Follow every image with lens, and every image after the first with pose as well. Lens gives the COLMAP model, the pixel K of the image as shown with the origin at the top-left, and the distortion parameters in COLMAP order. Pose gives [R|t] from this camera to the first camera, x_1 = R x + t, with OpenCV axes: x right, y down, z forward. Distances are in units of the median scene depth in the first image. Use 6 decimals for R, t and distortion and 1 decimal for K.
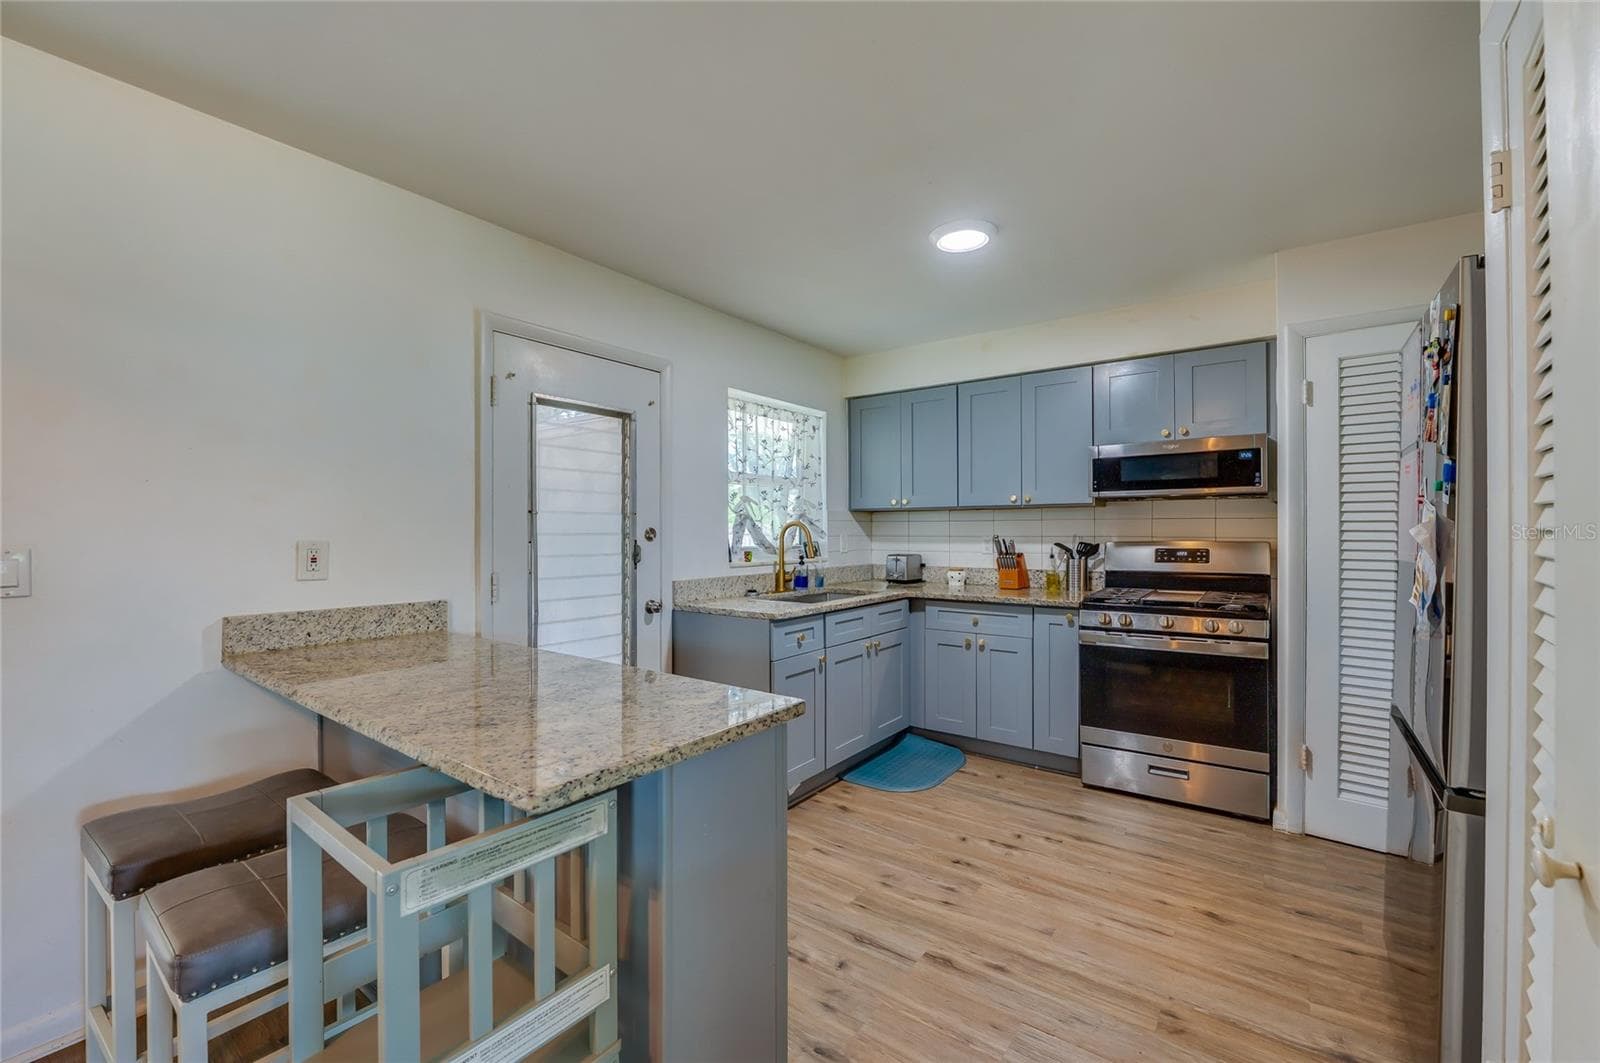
lens RADIAL K [[659.5, 0, 800.0], [0, 659.5, 531.5], [0, 0, 1]] dist [-0.000224, -0.000002]
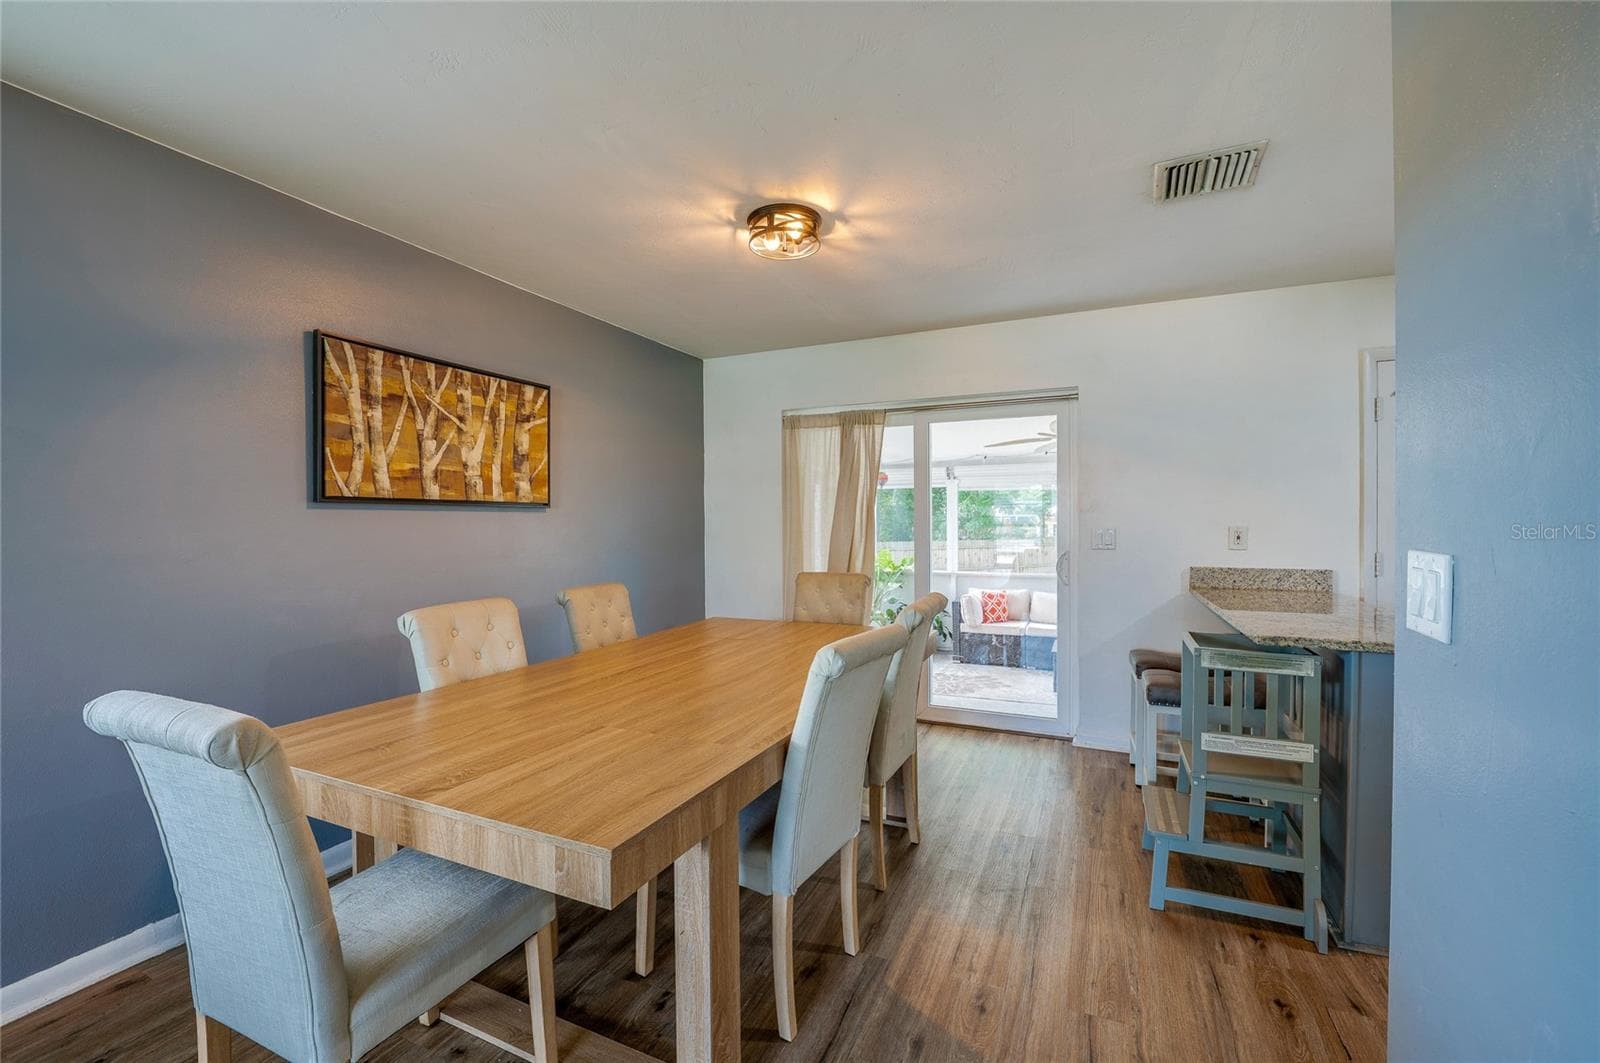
lens RADIAL K [[649.4, 0, 800.0], [0, 649.4, 531.5], [0, 0, 1]] dist [-0.011031, -0.000167]
pose [[0.223871, 0.014021, -0.974518, 0.627302], [0.002558, 0.999885, 0.014973, 0.000586], [0.974615, -0.005845, 0.223809, -0.461494]]
